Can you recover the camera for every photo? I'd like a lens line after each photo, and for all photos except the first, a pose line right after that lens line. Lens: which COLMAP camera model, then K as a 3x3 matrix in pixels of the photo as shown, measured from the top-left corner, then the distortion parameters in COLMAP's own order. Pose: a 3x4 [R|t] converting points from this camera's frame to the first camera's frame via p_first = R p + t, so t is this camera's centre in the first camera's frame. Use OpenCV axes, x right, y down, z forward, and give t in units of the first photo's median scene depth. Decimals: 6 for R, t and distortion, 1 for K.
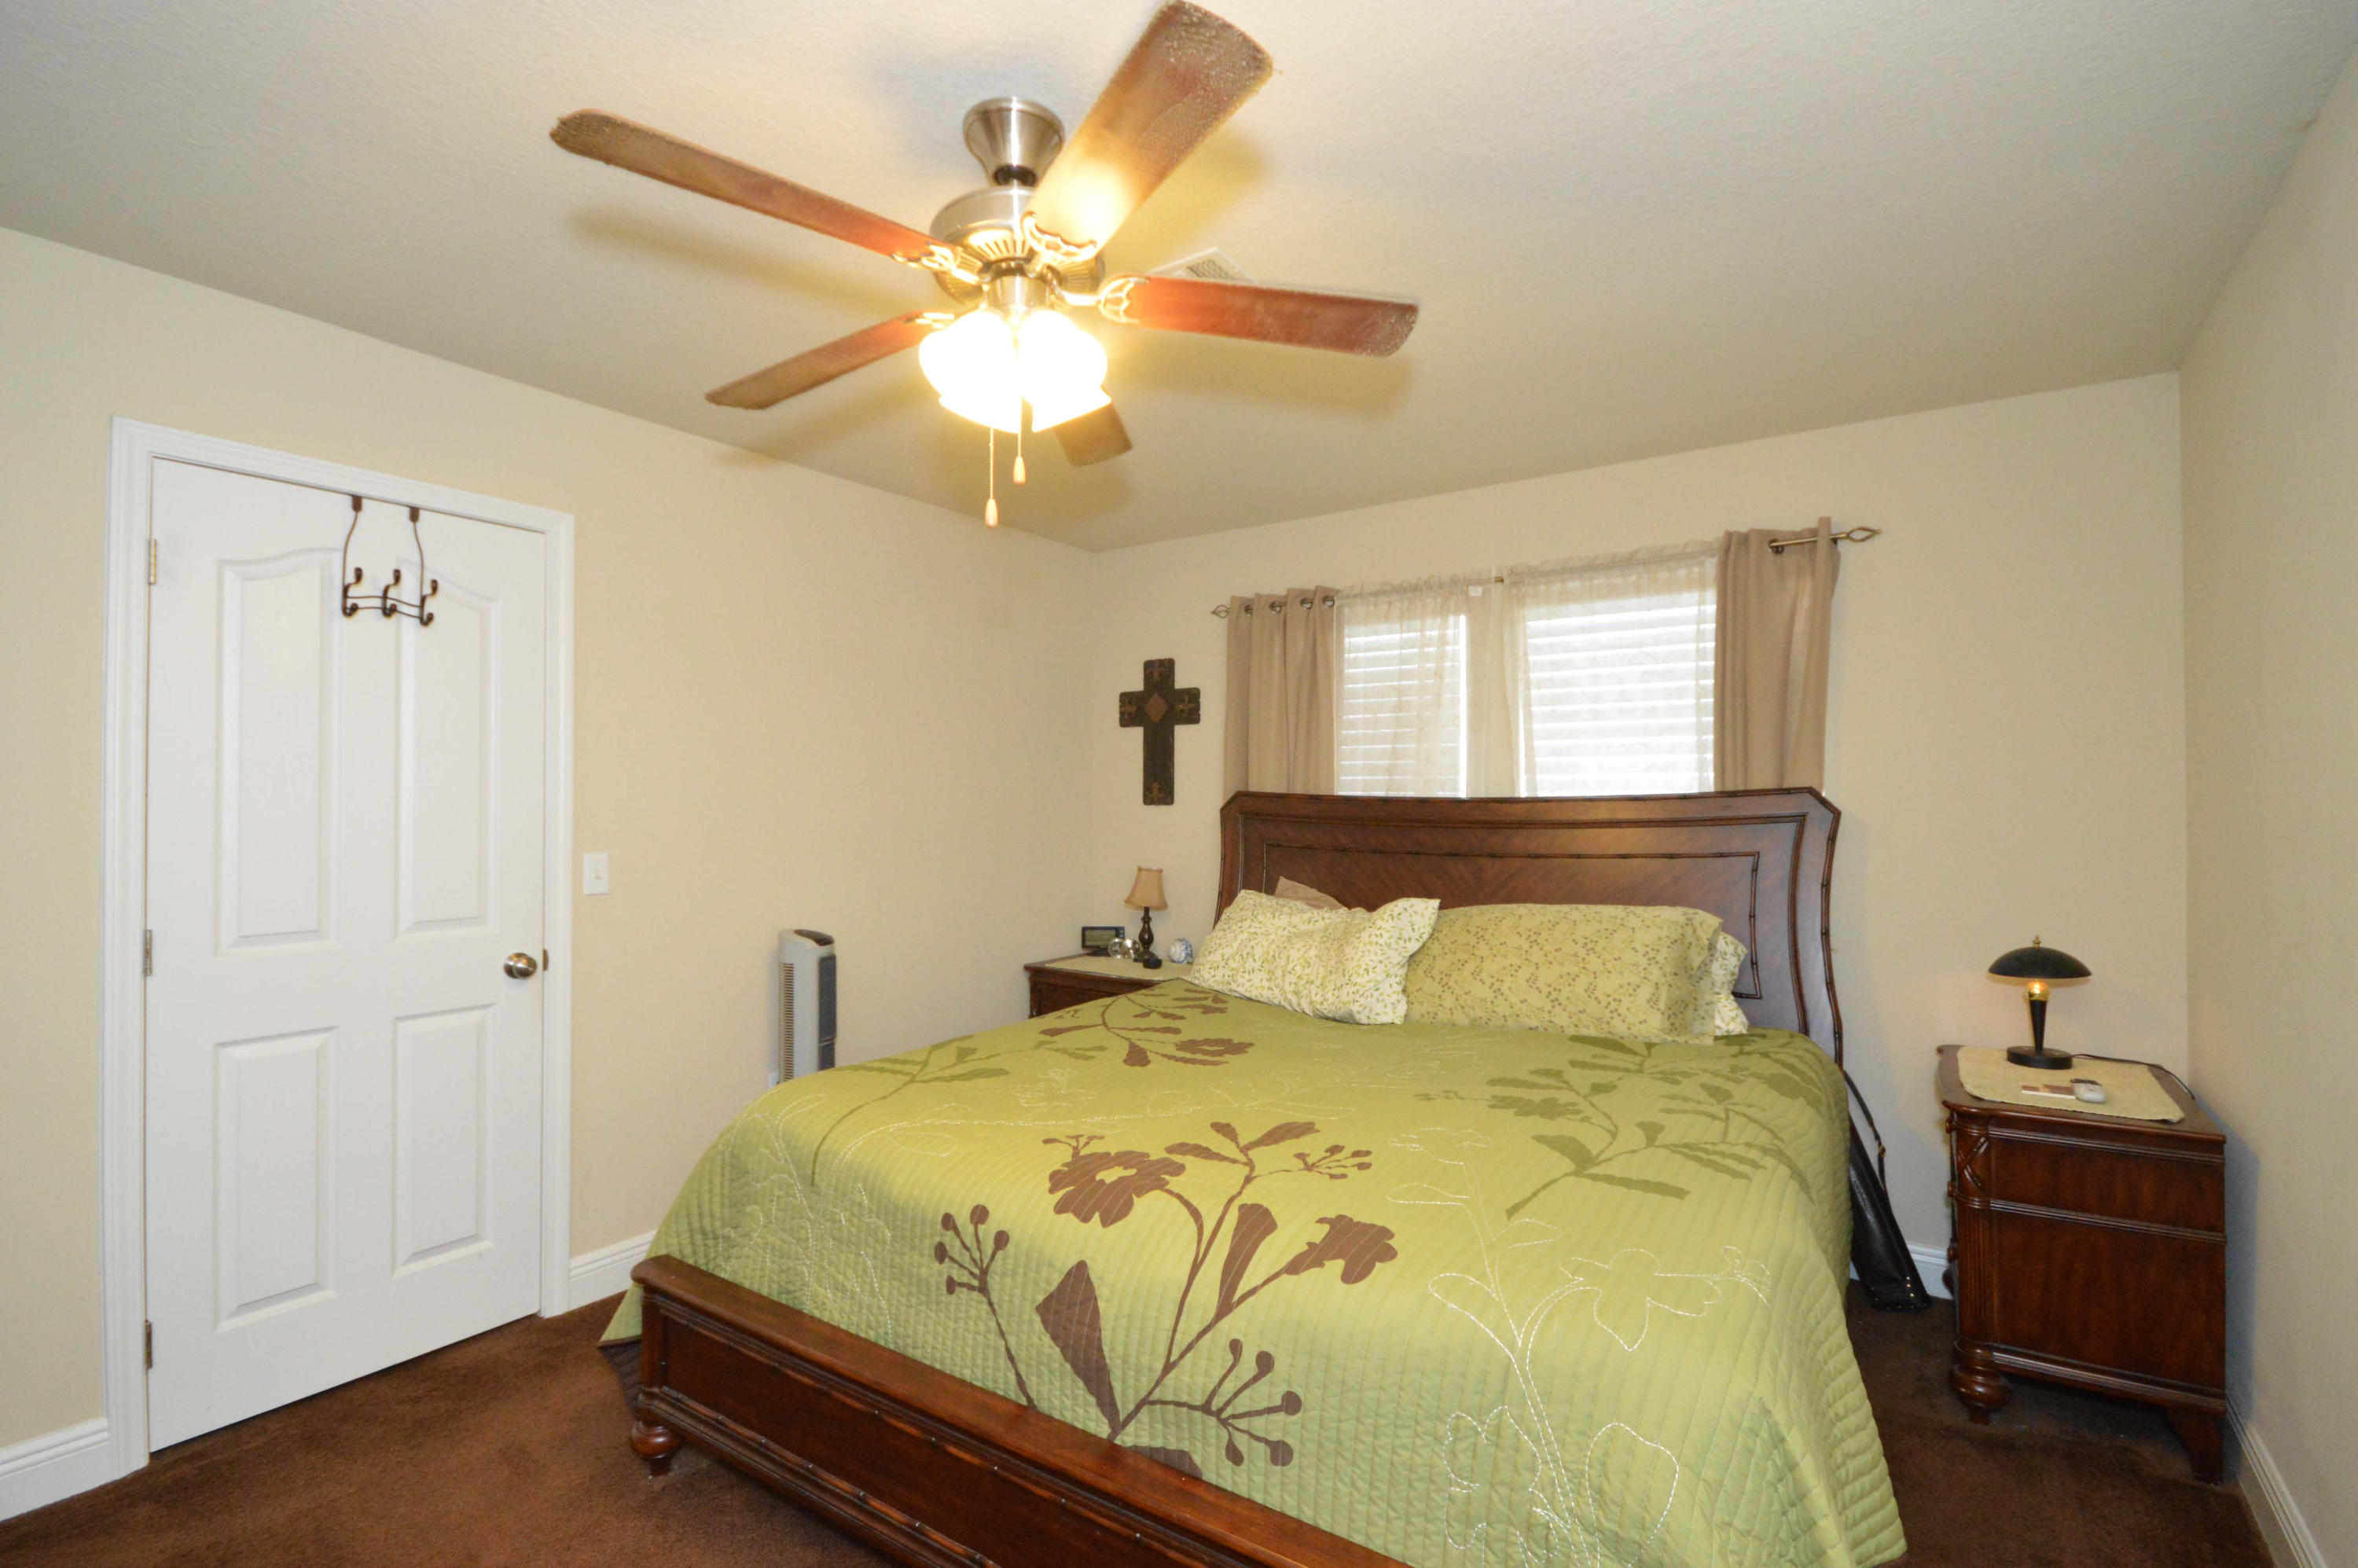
lens RADIAL K [[1058.5, 0, 1176.1], [0, 1058.5, 775.8], [0, 0, 1]] dist [-0.009394, -0.001413]
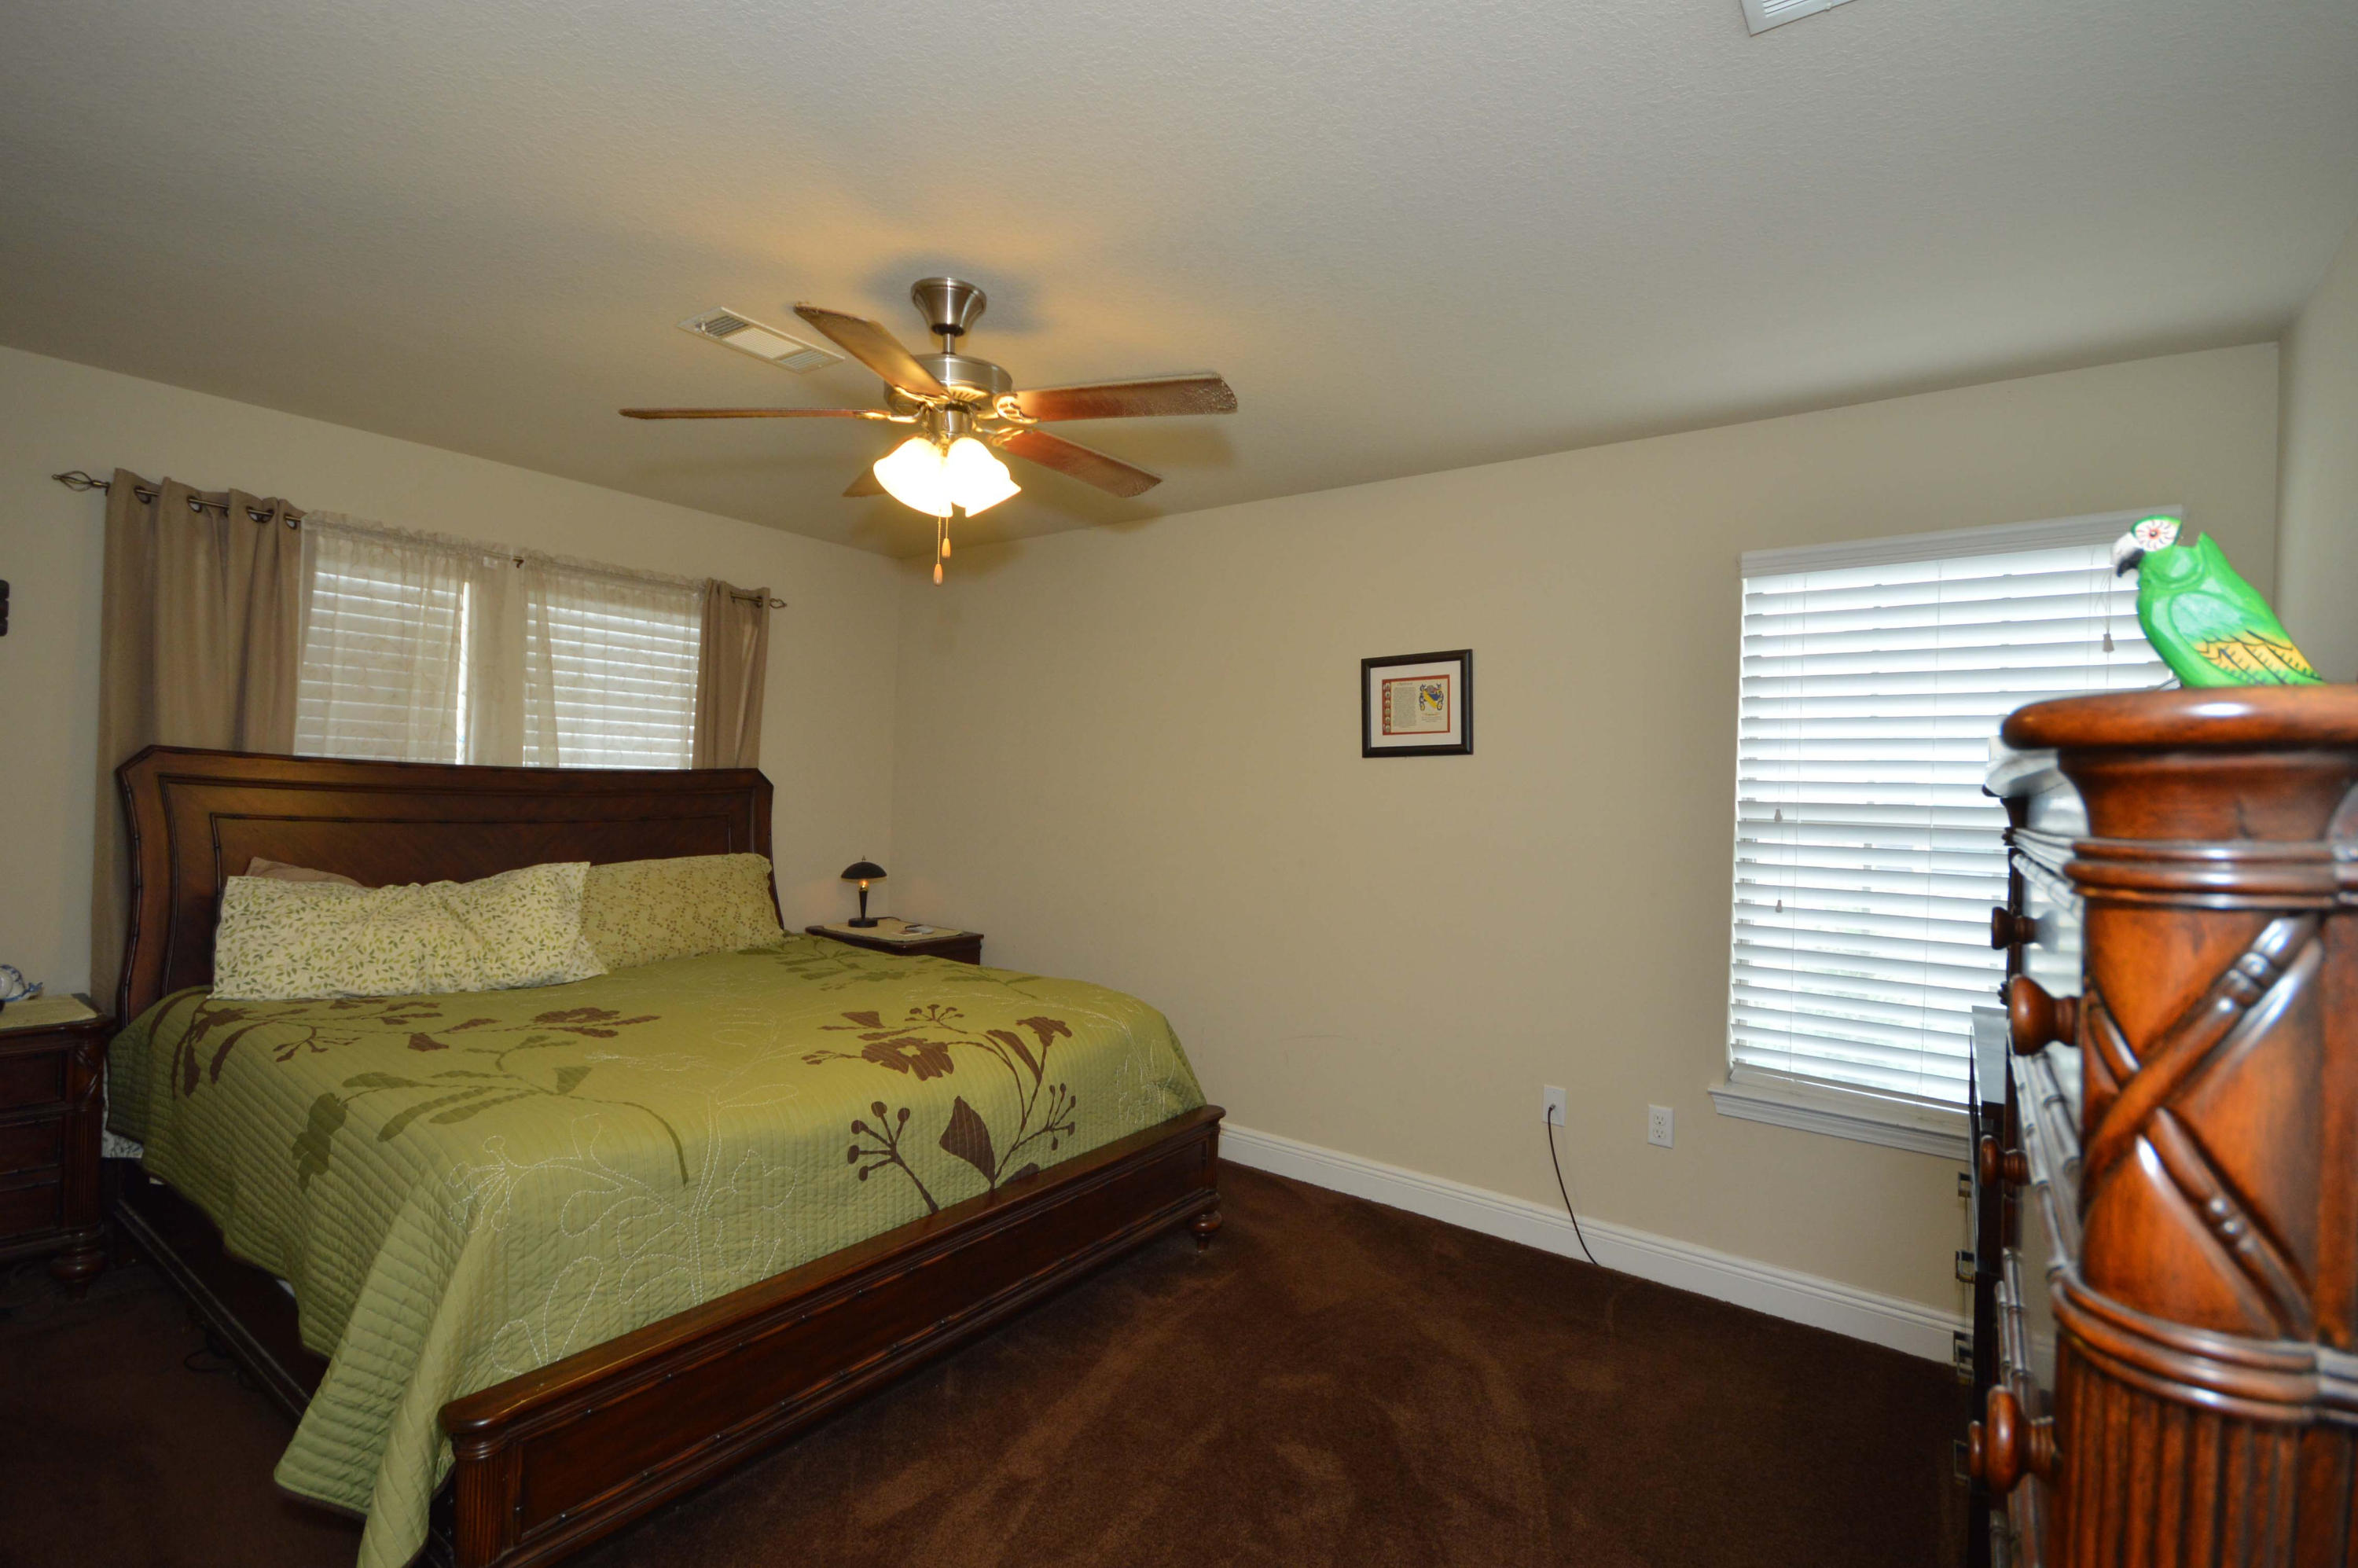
lens RADIAL K [[1058.5, 0, 1176.9], [0, 1058.5, 762.3], [0, 0, 1]] dist [-0.009394, -0.001413]
pose [[0.039570, 0.023074, 0.998950, -0.837920], [-0.059271, 0.998027, -0.020705, -0.001181], [-0.997457, -0.058390, 0.040860, 0.345767]]
